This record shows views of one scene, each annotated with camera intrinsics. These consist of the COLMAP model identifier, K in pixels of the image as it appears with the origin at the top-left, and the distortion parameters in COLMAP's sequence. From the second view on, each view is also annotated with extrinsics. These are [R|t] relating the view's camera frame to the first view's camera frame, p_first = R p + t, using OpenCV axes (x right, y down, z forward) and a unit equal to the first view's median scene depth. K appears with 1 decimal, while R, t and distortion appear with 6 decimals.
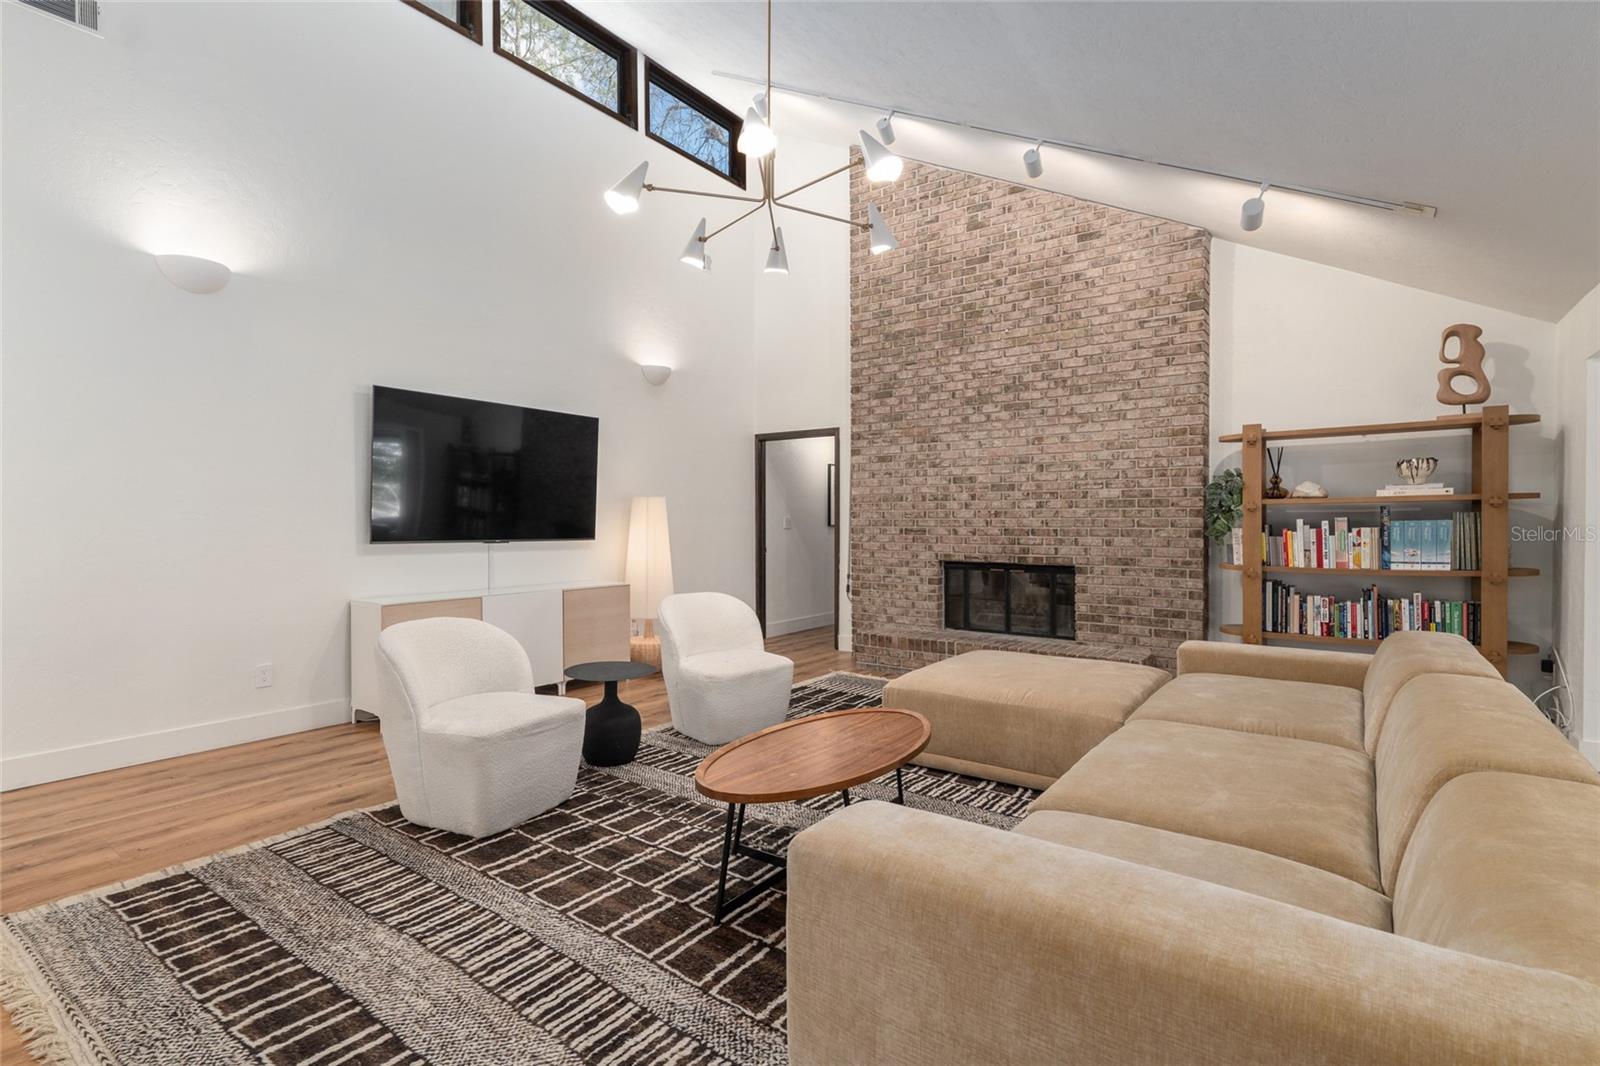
lens RADIAL K [[738.1, 0, 798.1], [0, 738.1, 535.6], [0, 0, 1]] dist [-0.000328, 0.000464]
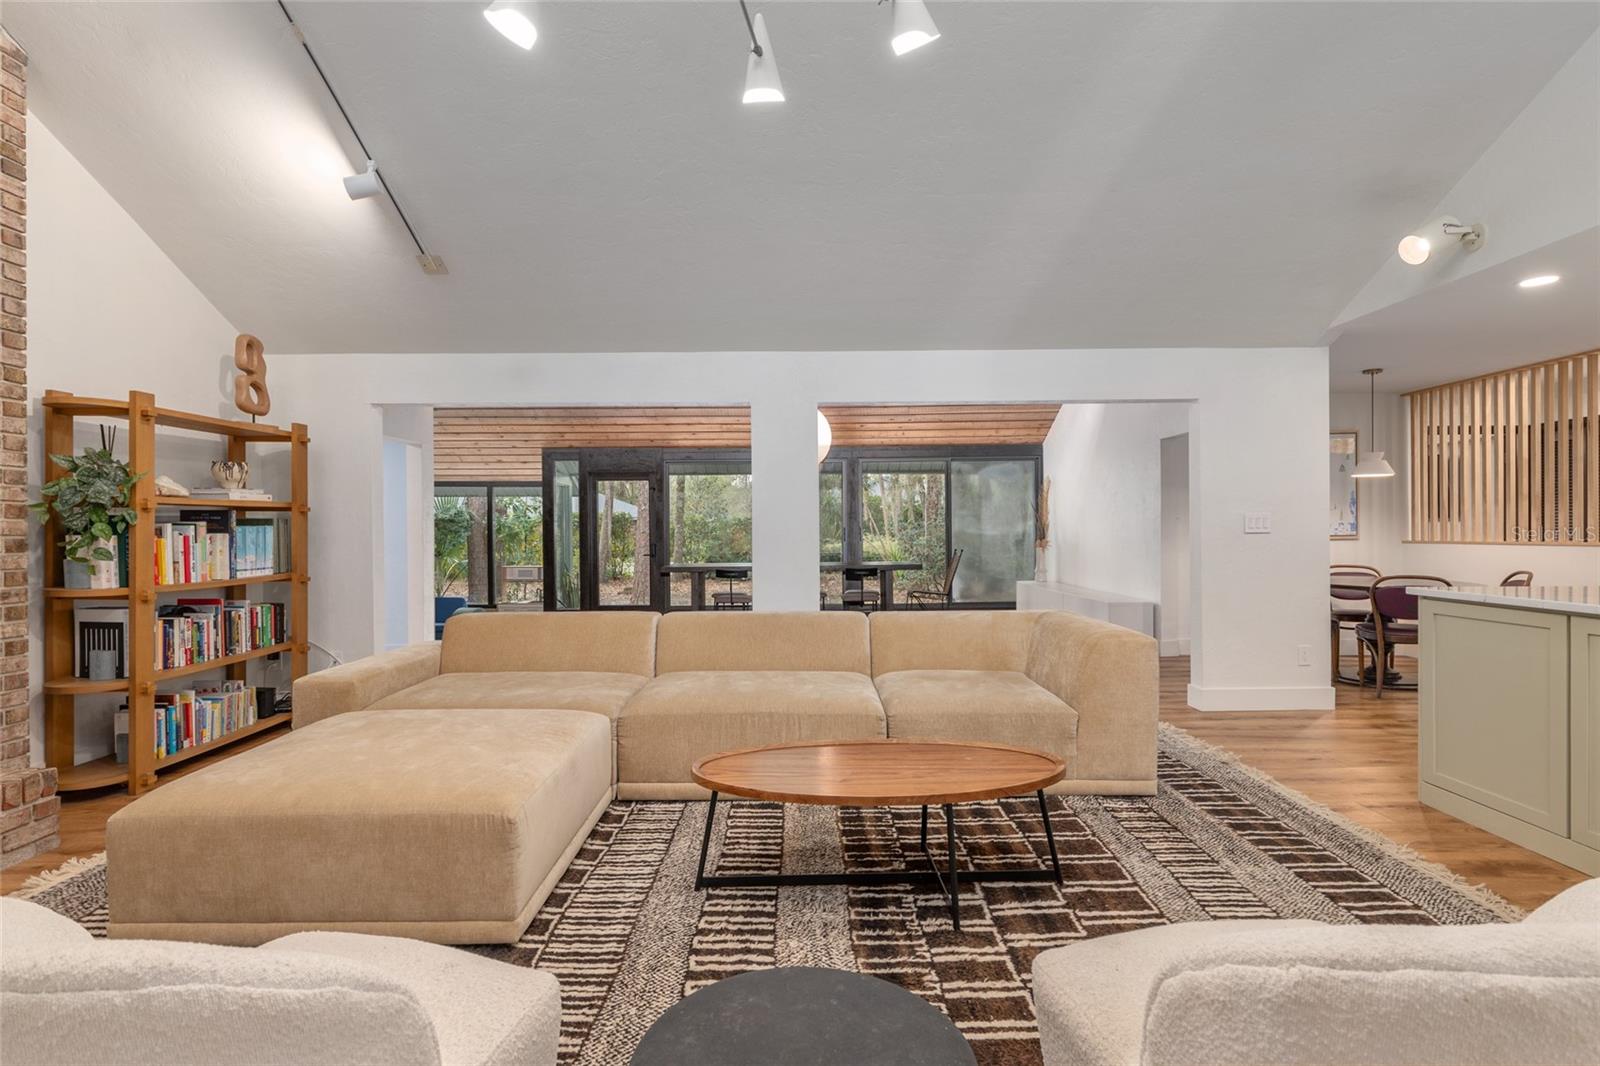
lens RADIAL K [[774.2, 0, 796.6], [0, 774.2, 534.4], [0, 0, 1]] dist [0.002307, -0.001222]
pose [[-0.584890, 0.002694, 0.811108, -0.321304], [0.022553, 0.999662, 0.012943, -0.004872], [-0.810799, 0.025863, -0.584753, 0.780414]]
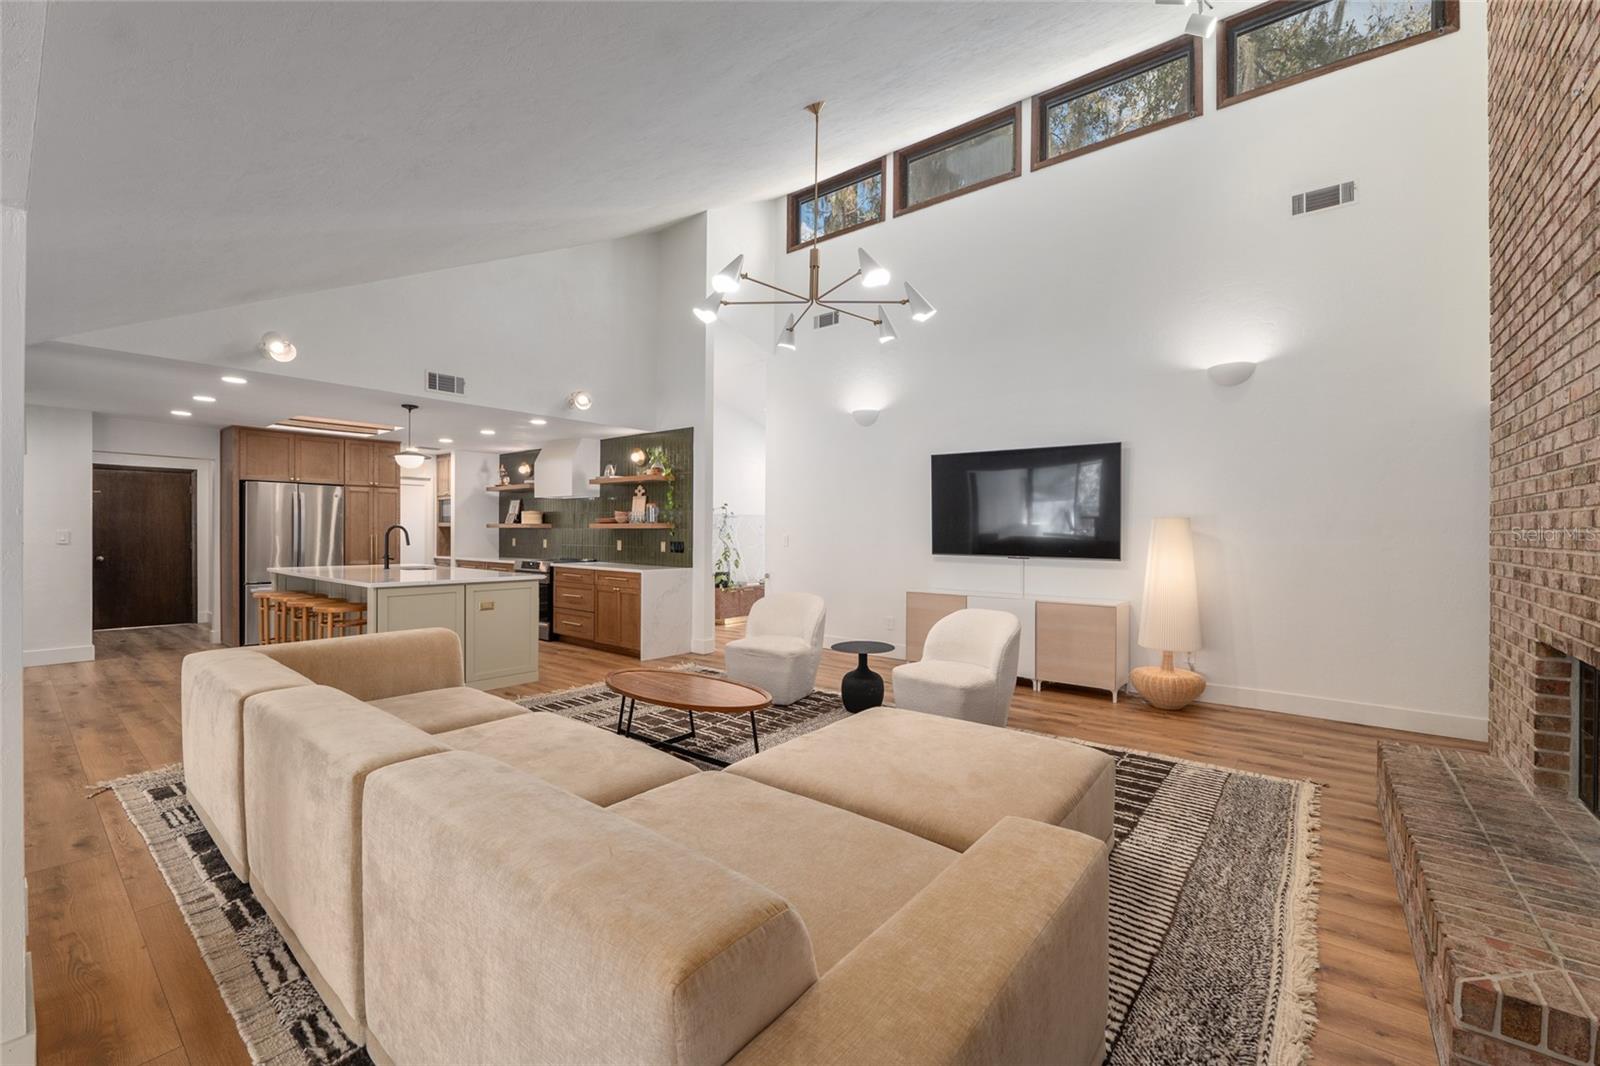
lens RADIAL K [[661.7, 0, 801.1], [0, 661.7, 526.2], [0, 0, 1]] dist [-0.008339, 0.000164]
pose [[-0.032343, -0.008753, -0.999439, 0.689579], [-0.028424, 0.999565, -0.007834, -0.024231], [0.999073, 0.028155, -0.032578, 0.616739]]
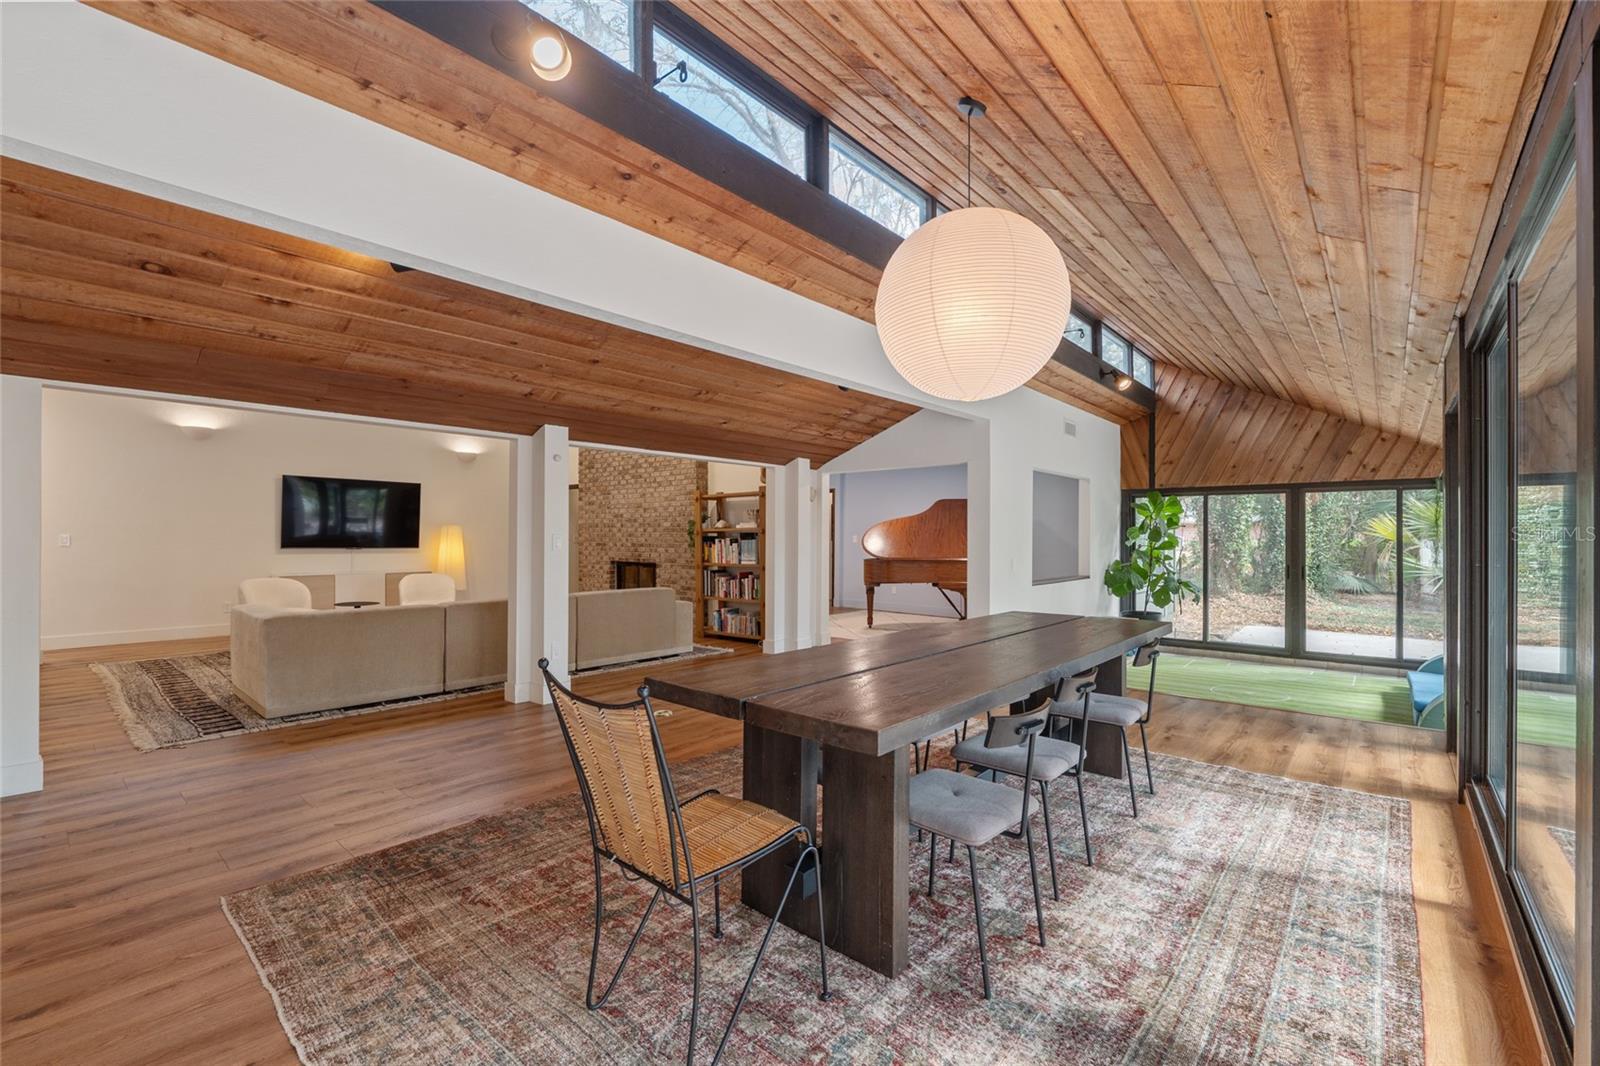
lens RADIAL K [[673.5, 0, 796.2], [0, 673.5, 532.4], [0, 0, 1]] dist [-0.011584, 0.000039]
pose [[0.996863, 0.003591, -0.079070, 0.861154], [-0.005620, 0.999660, -0.025450, 0.004157], [0.078952, 0.025815, 0.996544, -0.658733]]
